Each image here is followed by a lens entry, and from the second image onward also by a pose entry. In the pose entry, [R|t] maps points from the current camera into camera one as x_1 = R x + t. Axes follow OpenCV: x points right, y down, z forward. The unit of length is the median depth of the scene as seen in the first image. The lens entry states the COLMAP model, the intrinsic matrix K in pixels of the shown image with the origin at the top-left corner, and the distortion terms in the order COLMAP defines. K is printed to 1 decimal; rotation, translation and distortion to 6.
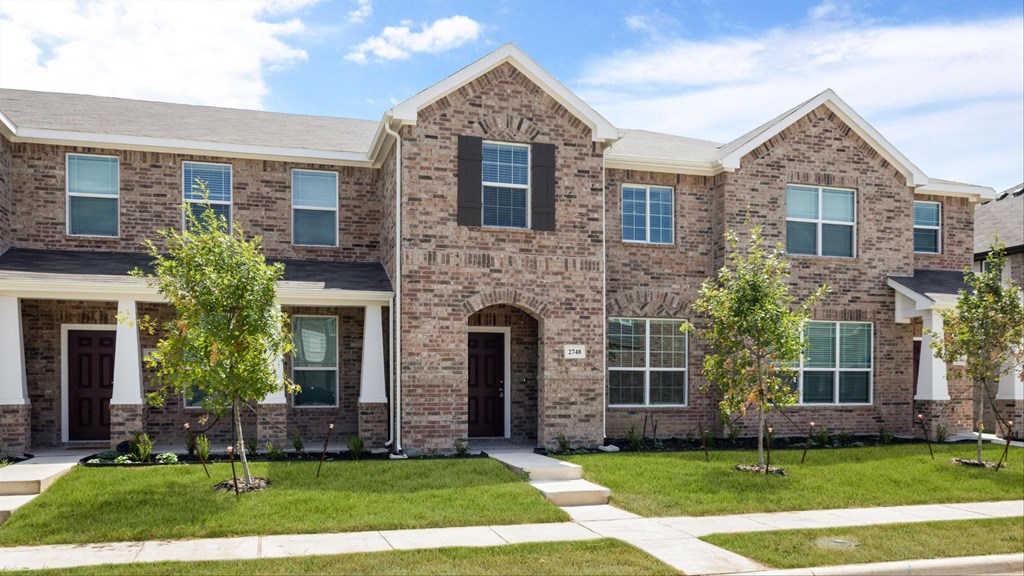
lens RADIAL K [[417.4, 0, 483.9], [0, 417.4, 300.7], [0, 0, 1]] dist [-0.000876, -0.000703]
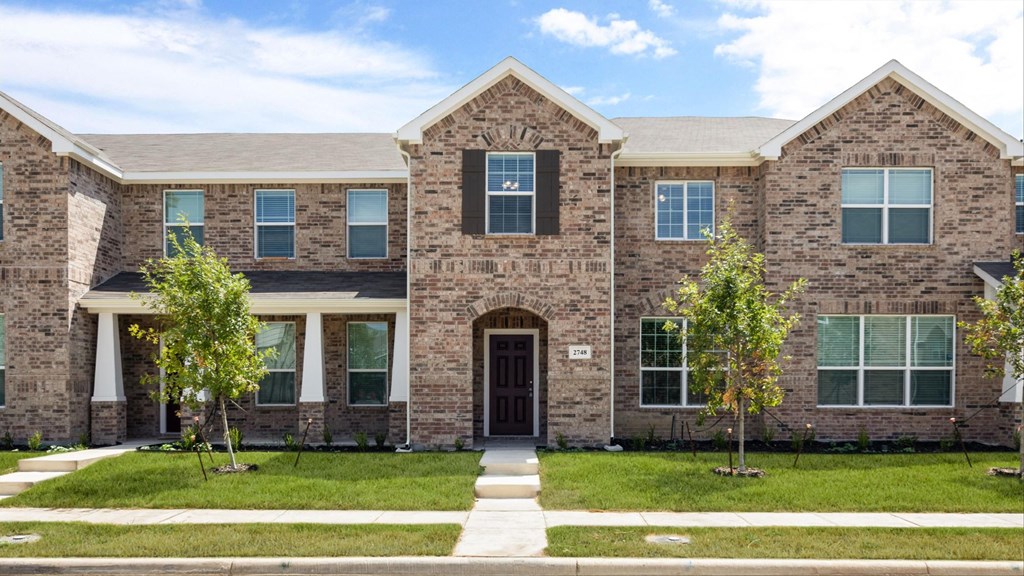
lens RADIAL K [[414.5, 0, 537.2], [0, 414.5, 301.7], [0, 0, 1]] dist [0.000158, -0.000084]
pose [[0.988638, -0.030051, -0.147282, 0.220107], [0.029831, 0.999548, -0.003701, -0.000253], [0.147326, -0.000734, 0.989088, -0.012066]]
